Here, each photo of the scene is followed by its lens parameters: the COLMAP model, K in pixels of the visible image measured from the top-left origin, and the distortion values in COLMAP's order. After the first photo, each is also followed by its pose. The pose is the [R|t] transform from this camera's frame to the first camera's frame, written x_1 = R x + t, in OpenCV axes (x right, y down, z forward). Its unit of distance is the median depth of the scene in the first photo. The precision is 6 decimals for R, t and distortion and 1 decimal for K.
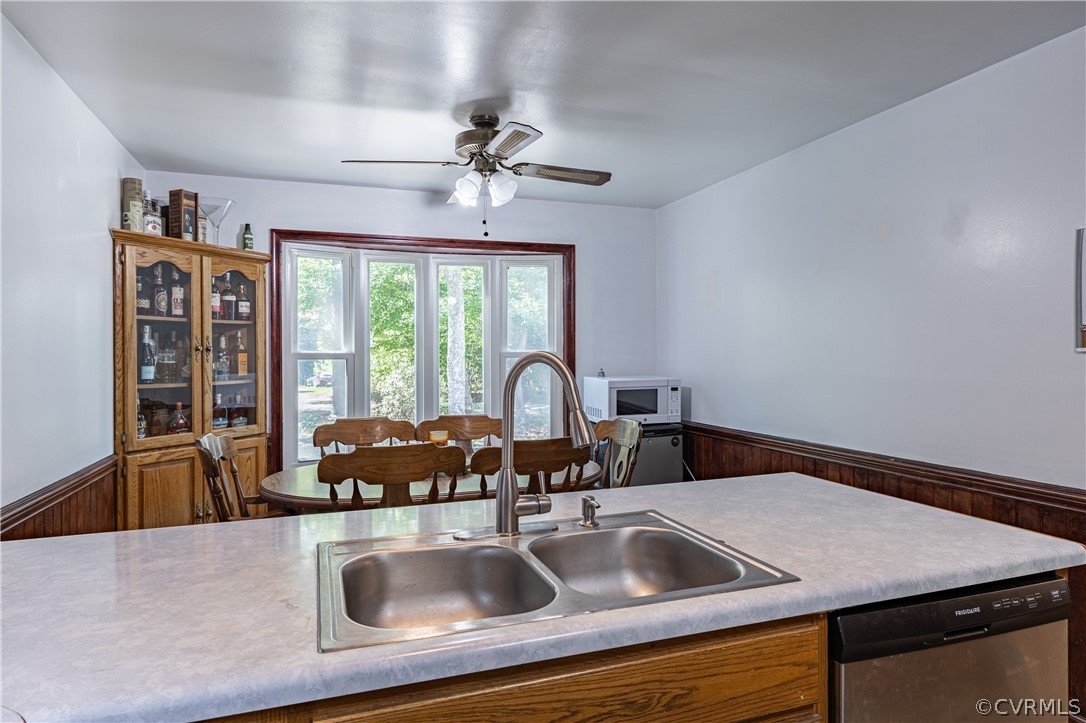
lens RADIAL K [[642.5, 0, 543.0], [0, 642.5, 360.1], [0, 0, 1]] dist [-0.001469, -0.000049]
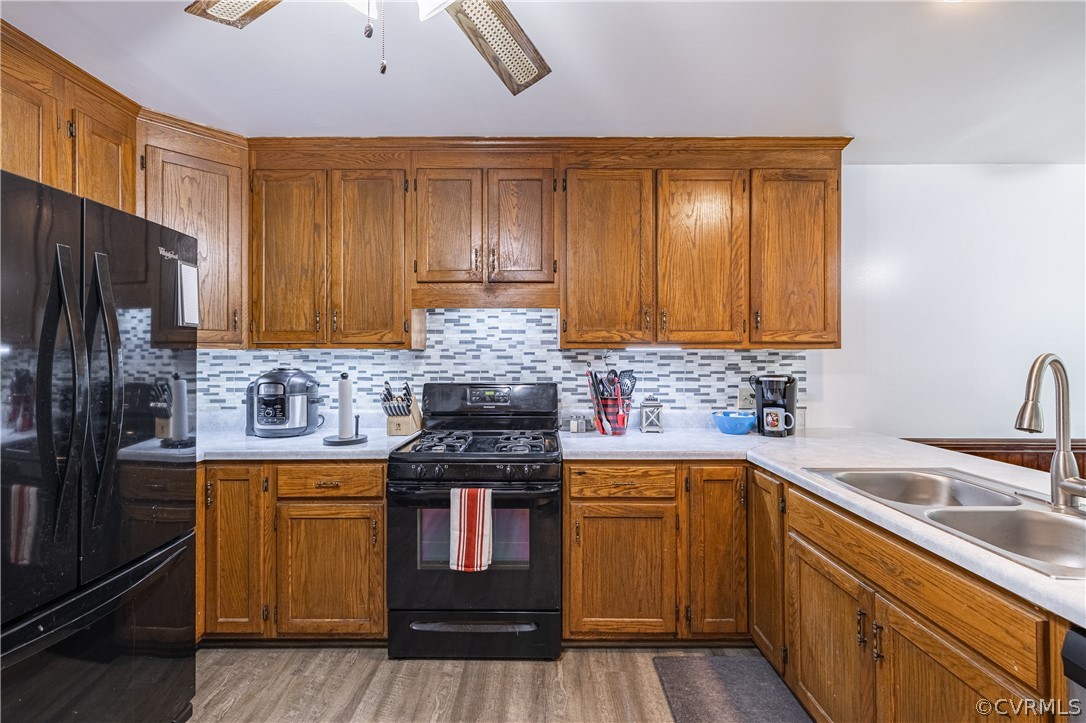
lens RADIAL K [[454.8, 0, 543.4], [0, 454.8, 356.0], [0, 0, 1]] dist [-0.000208, -0.000721]
pose [[-0.335812, 0.001170, -0.941928, 1.437800], [-0.003576, 0.999990, 0.002518, -0.011411], [0.941922, 0.004214, -0.335804, 0.503581]]
